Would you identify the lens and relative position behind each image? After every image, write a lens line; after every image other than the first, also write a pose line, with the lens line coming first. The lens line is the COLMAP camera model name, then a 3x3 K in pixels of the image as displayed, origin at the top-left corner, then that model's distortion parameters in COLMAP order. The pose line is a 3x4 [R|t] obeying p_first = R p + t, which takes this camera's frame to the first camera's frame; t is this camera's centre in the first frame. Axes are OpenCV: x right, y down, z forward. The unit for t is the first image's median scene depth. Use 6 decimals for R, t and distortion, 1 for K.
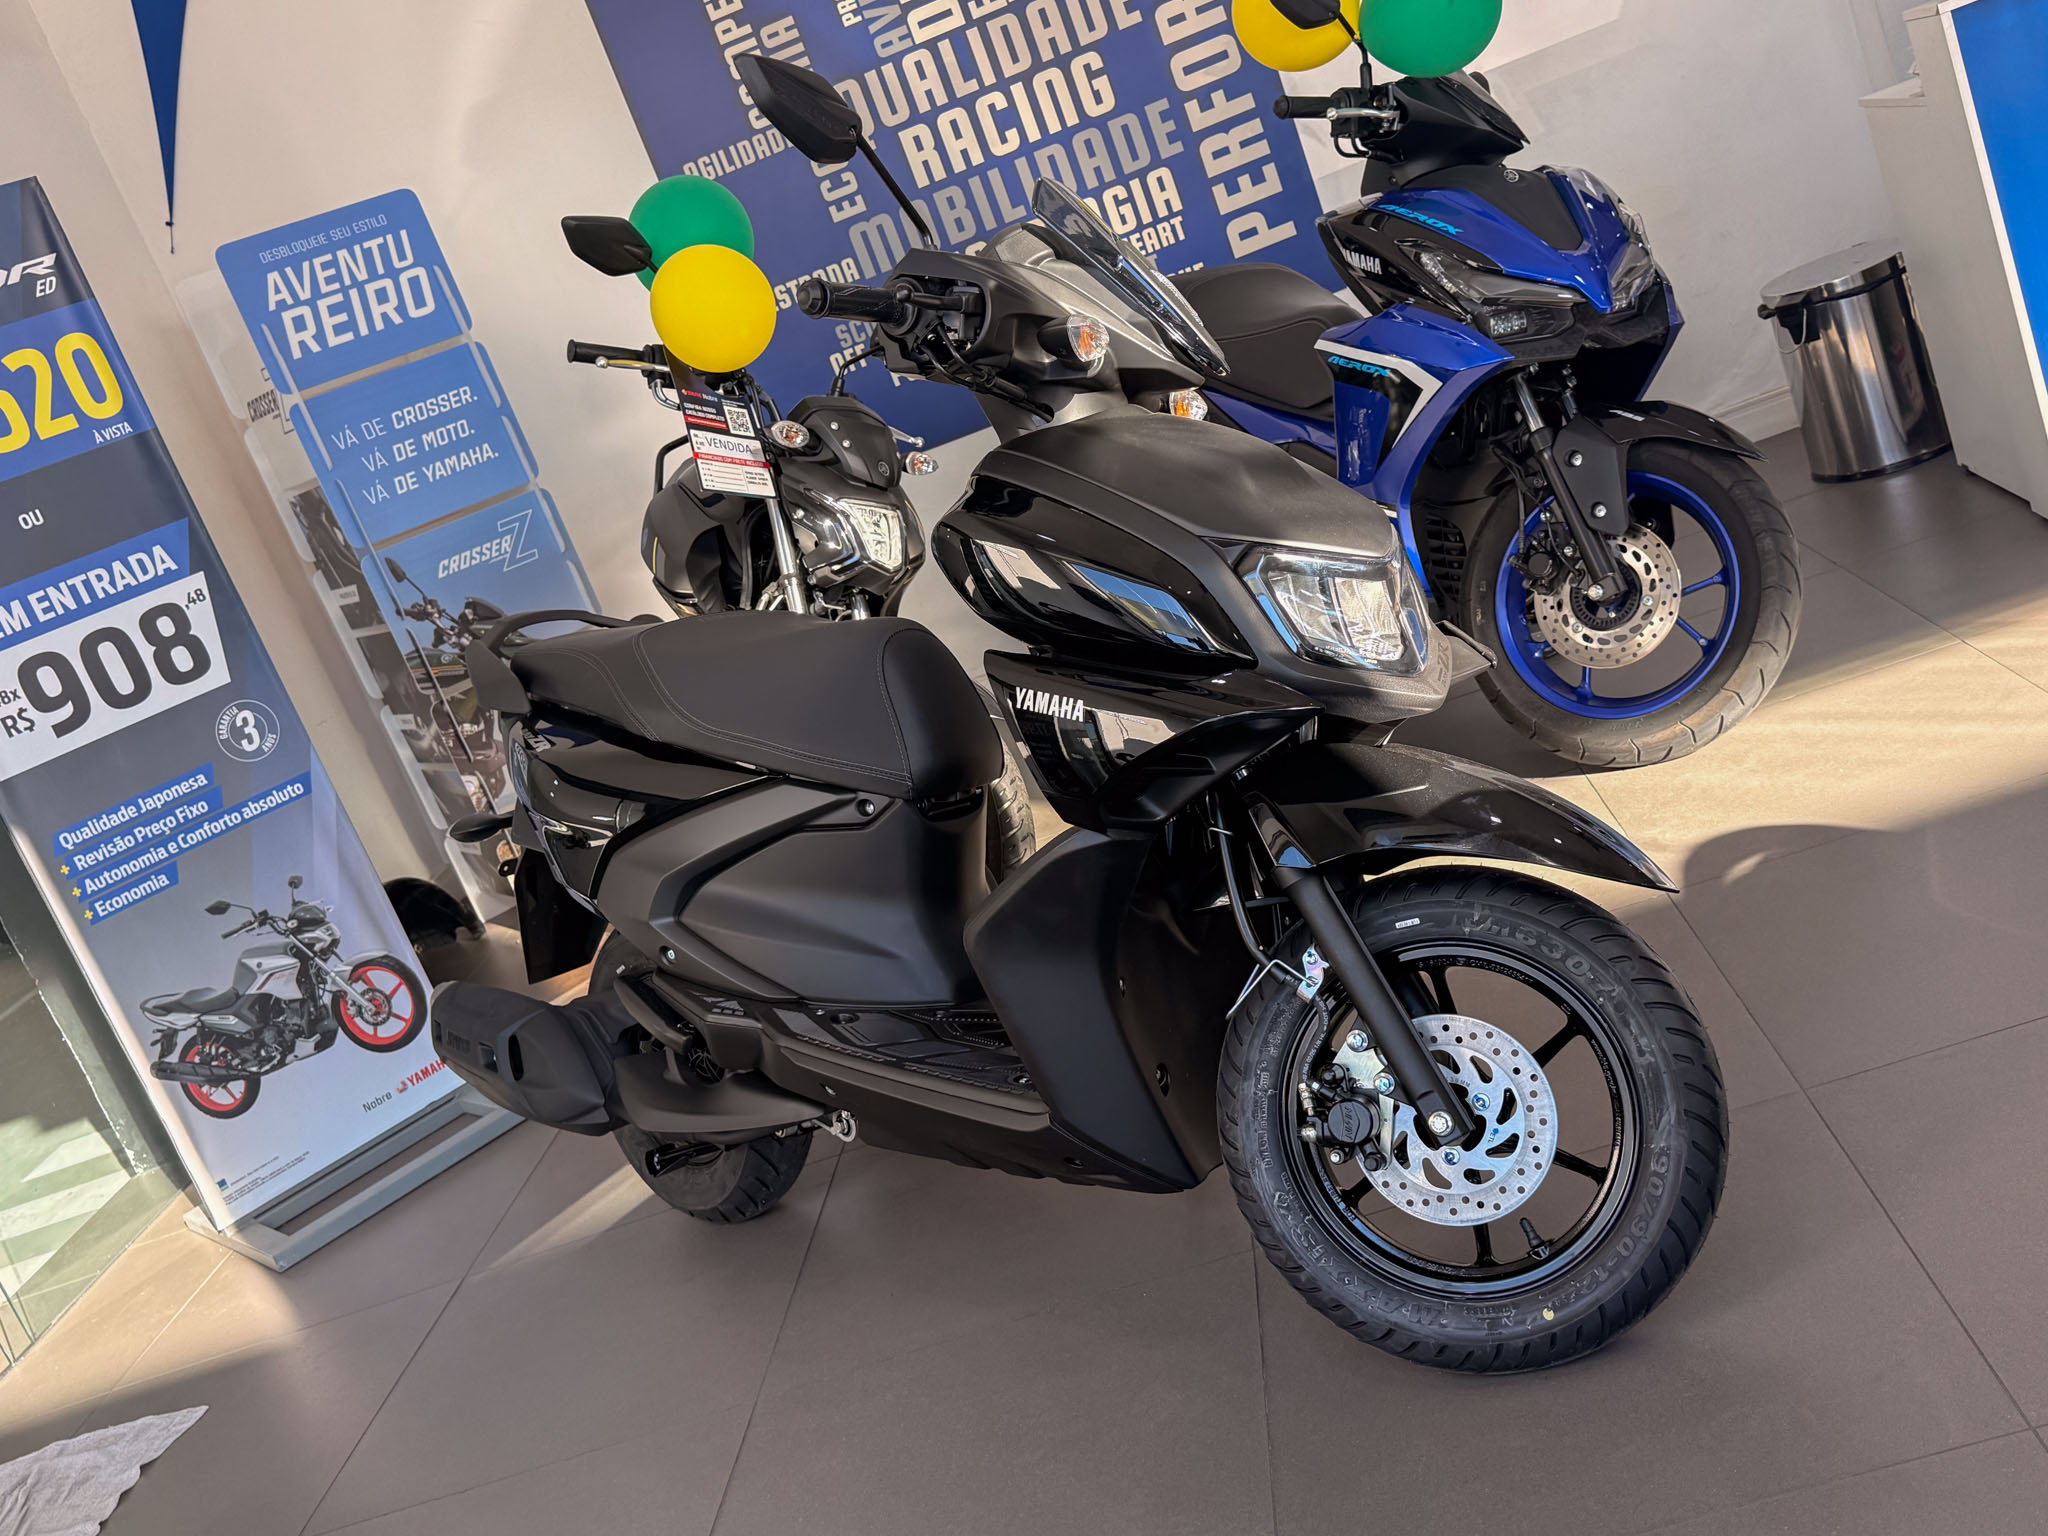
lens RADIAL K [[2125.8, 0, 1009.8], [0, 2125.8, 766.6], [0, 0, 1]] dist [0.088440, 0.000000]
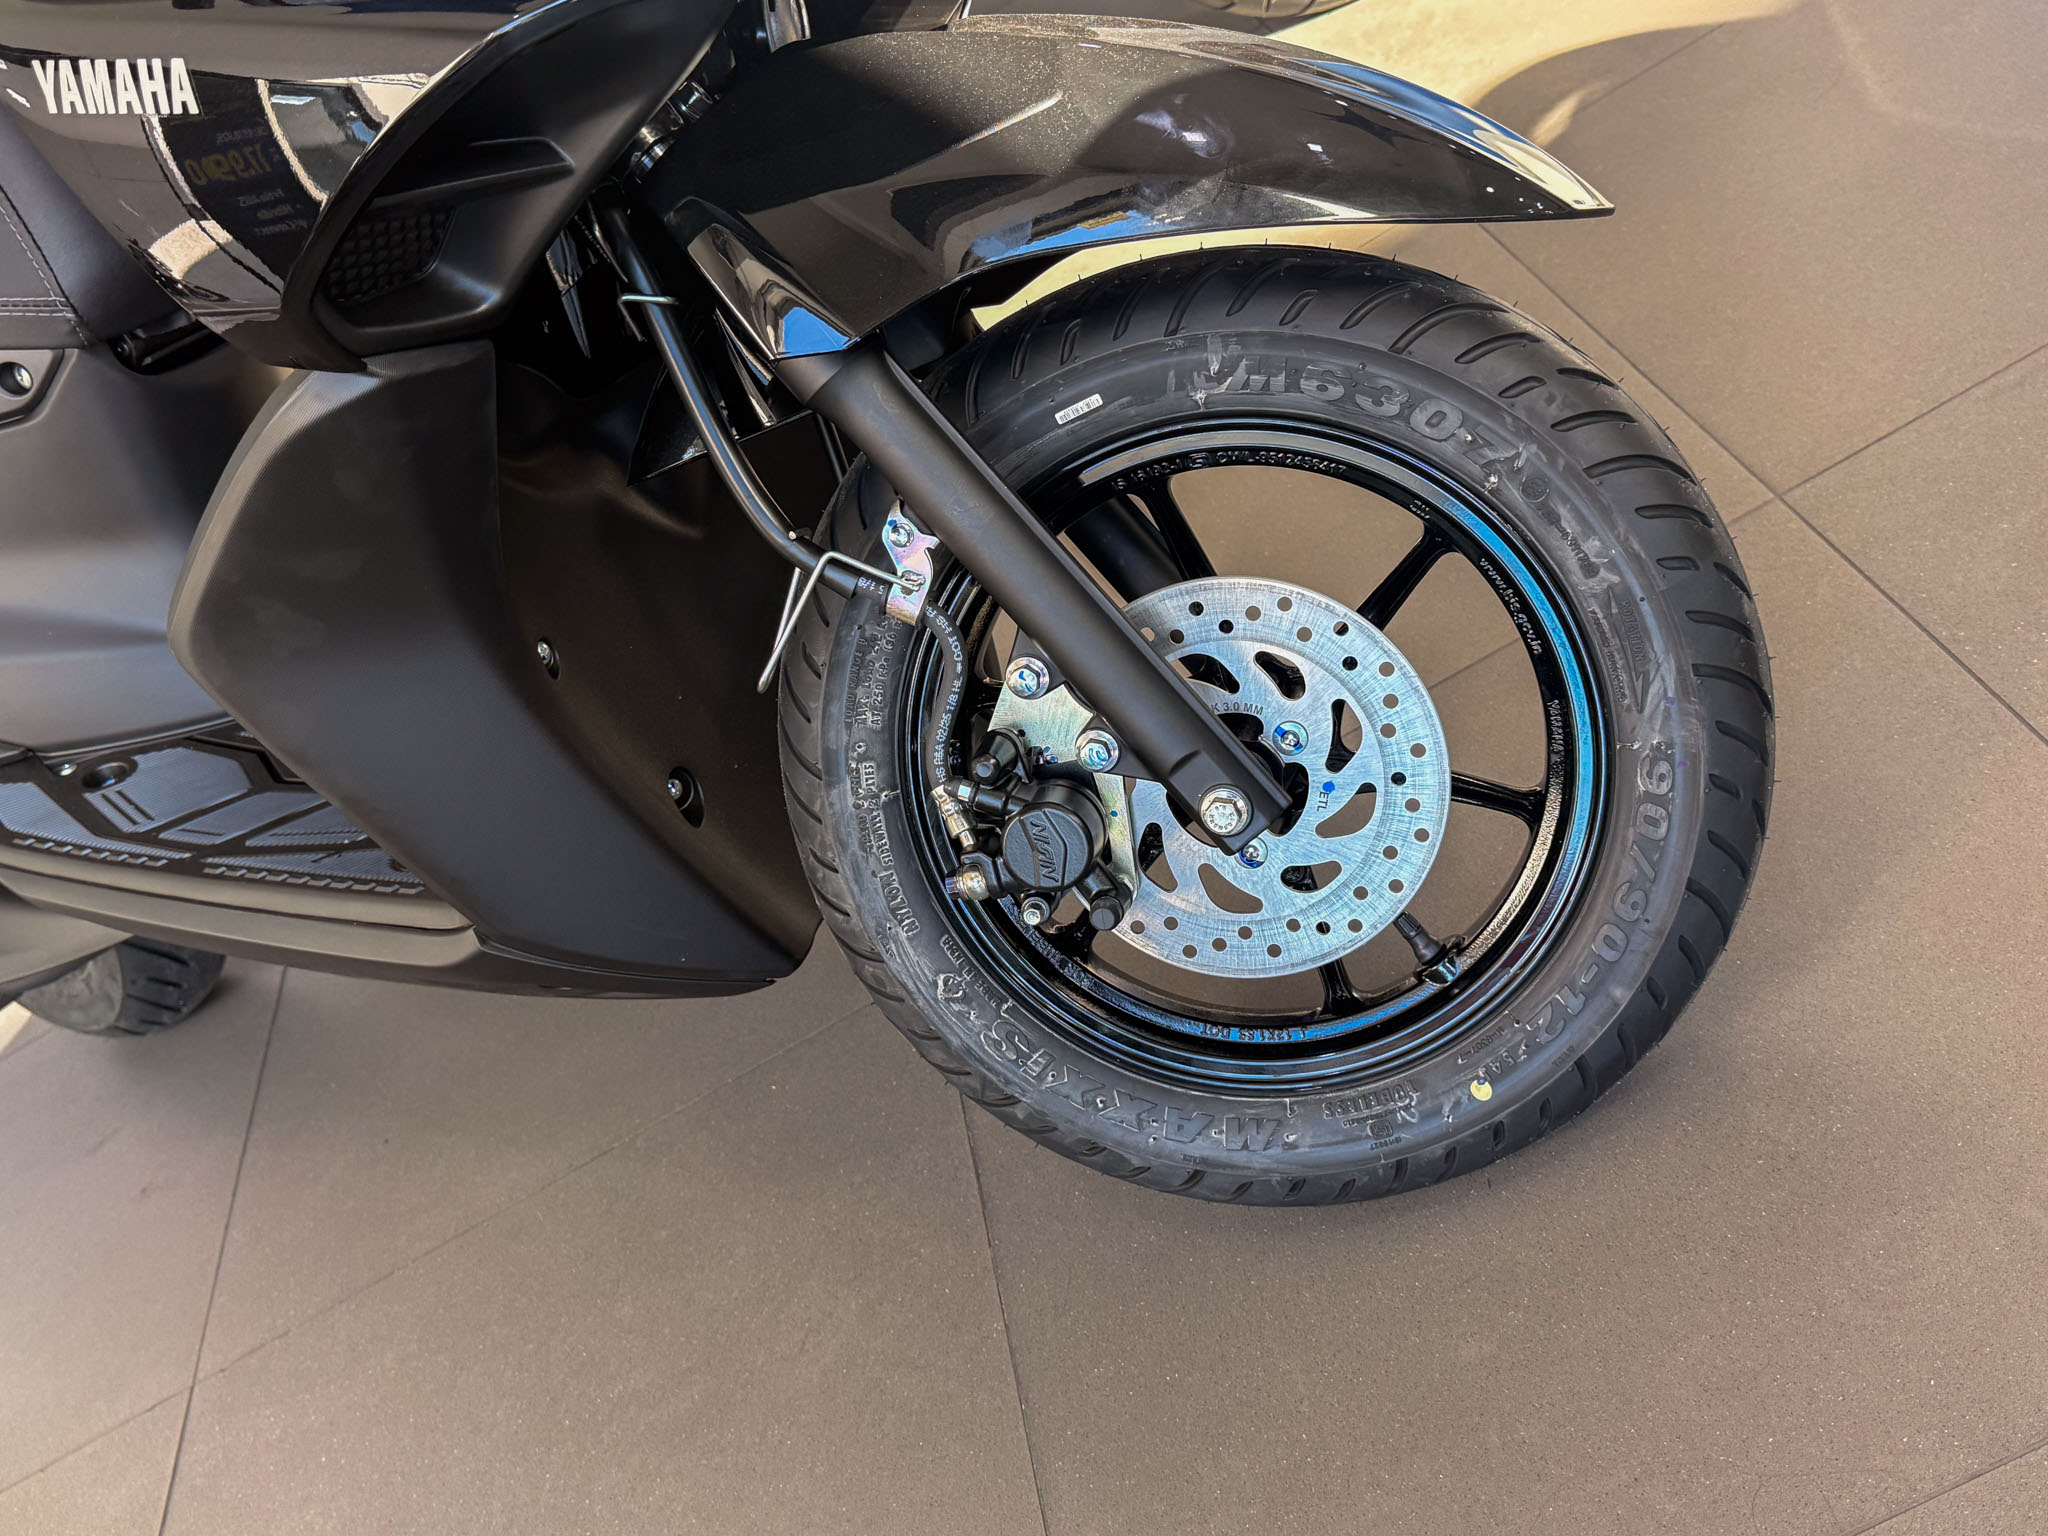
lens RADIAL K [[2125.8, 0, 1001.5], [0, 2125.8, 802.7], [0, 0, 1]] dist [0.088440, 0.000000]
pose [[0.962521, -0.251409, 0.101724, 0.100749], [0.210423, 0.928904, 0.304729, 0.006255], [-0.171104, -0.271903, 0.946991, 0.535284]]
